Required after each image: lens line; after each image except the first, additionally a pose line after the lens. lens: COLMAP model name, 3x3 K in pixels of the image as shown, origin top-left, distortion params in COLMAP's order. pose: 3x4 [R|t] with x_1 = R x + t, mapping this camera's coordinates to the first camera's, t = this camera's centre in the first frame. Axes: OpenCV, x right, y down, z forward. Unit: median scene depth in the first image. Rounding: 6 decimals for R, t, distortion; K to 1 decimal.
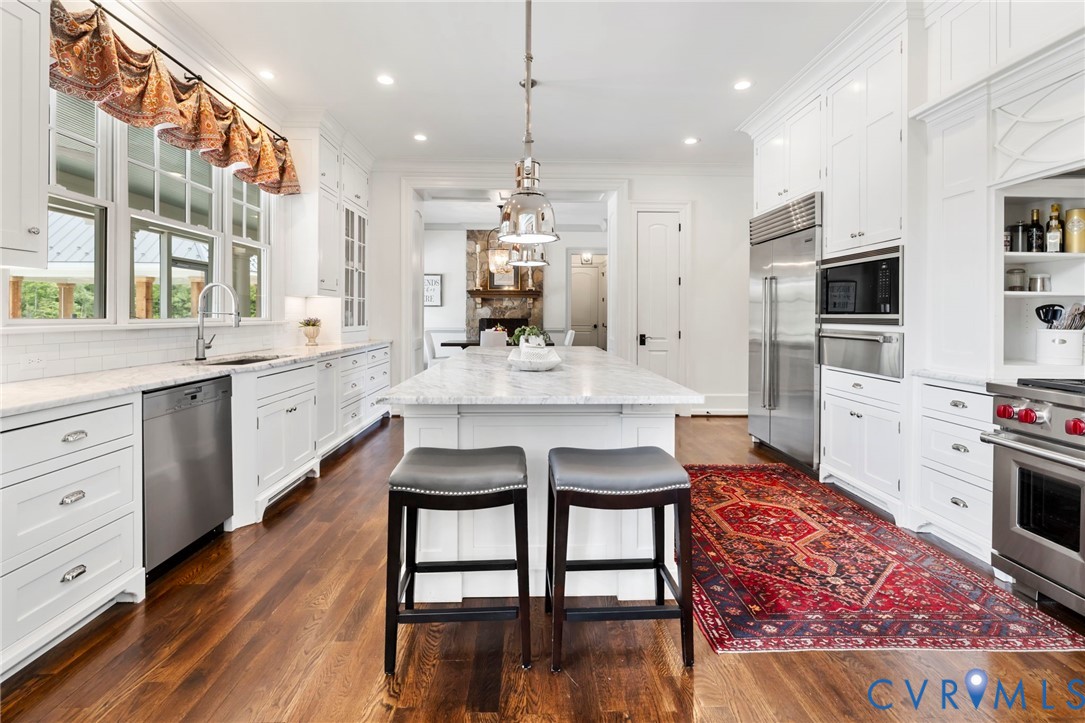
lens RADIAL K [[478.7, 0, 541.7], [0, 478.7, 328.7], [0, 0, 1]] dist [-0.001510, -0.000502]
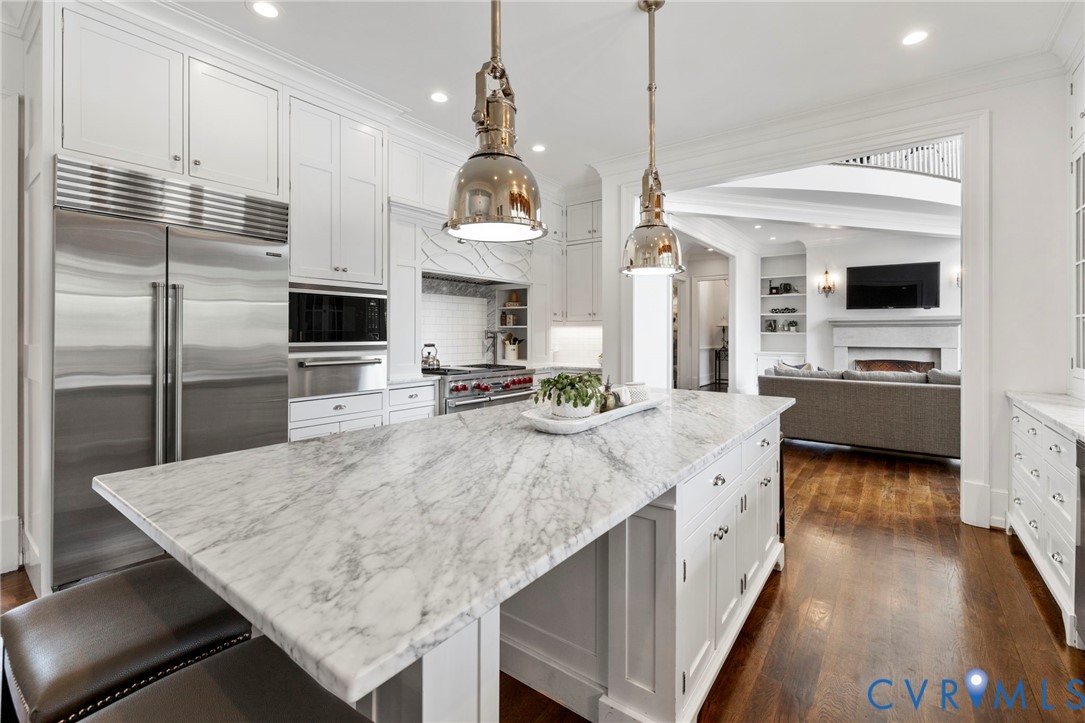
lens RADIAL K [[478.7, 0, 541.7], [0, 478.7, 328.7], [0, 0, 1]] dist [-0.001510, -0.000502]
pose [[-0.783547, -0.003041, 0.621325, -0.504417], [0.010489, 0.999781, 0.018120, -0.099527], [-0.621244, 0.020715, -0.783344, 2.071092]]
